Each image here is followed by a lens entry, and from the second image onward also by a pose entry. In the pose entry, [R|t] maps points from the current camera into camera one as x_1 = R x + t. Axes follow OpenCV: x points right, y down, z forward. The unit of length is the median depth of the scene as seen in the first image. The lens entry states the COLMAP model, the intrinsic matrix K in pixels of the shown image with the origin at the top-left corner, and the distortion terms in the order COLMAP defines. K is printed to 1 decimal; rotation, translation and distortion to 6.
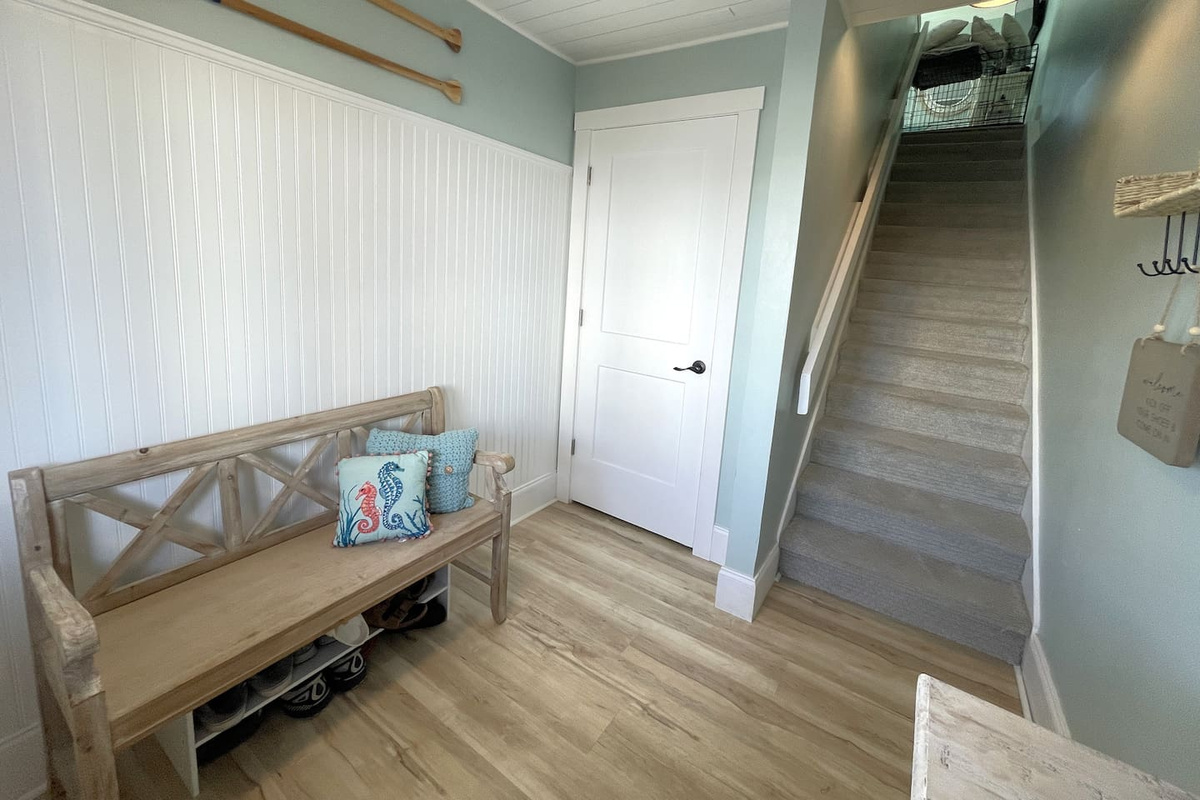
lens RADIAL K [[492.1, 0, 589.9], [0, 492.1, 345.0], [0, 0, 1]] dist [-0.002558, -0.002004]
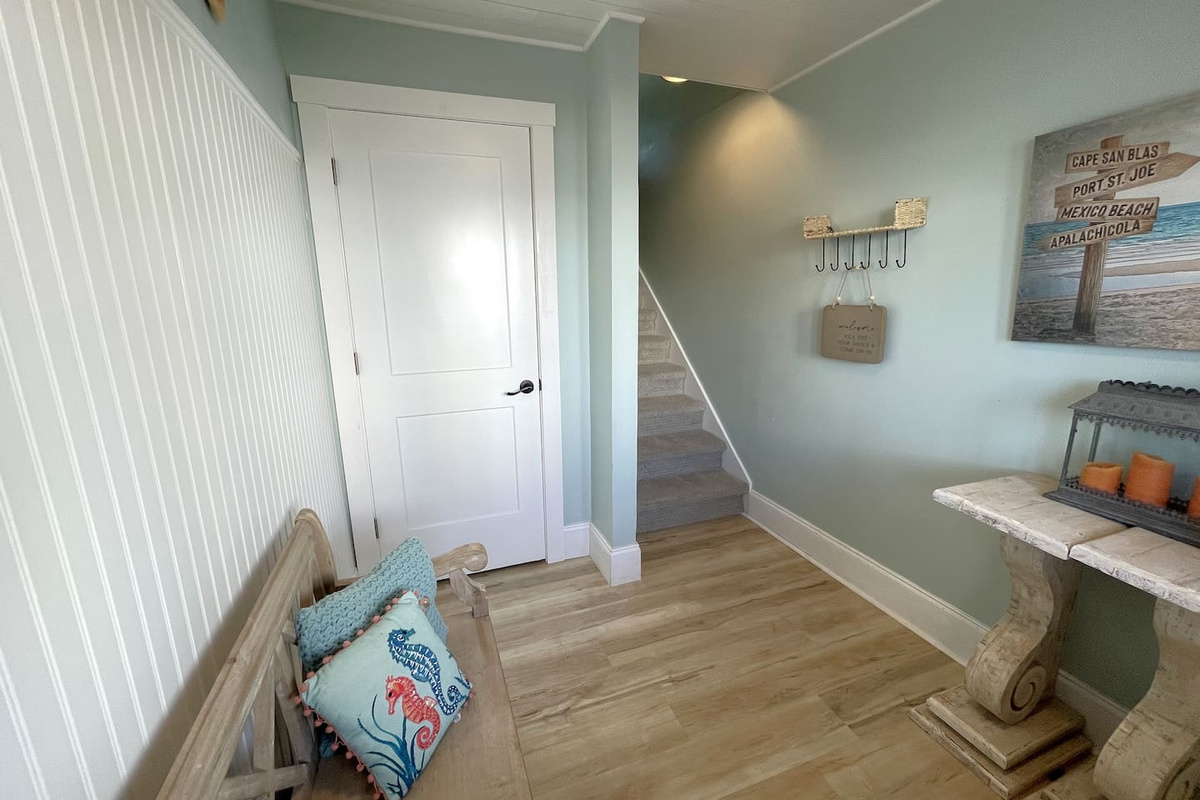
lens RADIAL K [[492.1, 0, 598.9], [0, 492.1, 397.4], [0, 0, 1]] dist [-0.002558, -0.002004]
pose [[0.579980, -0.249268, 0.775557, -0.615800], [0.184998, 0.967463, 0.172601, -0.103351], [-0.793347, 0.043372, 0.607223, 0.367553]]
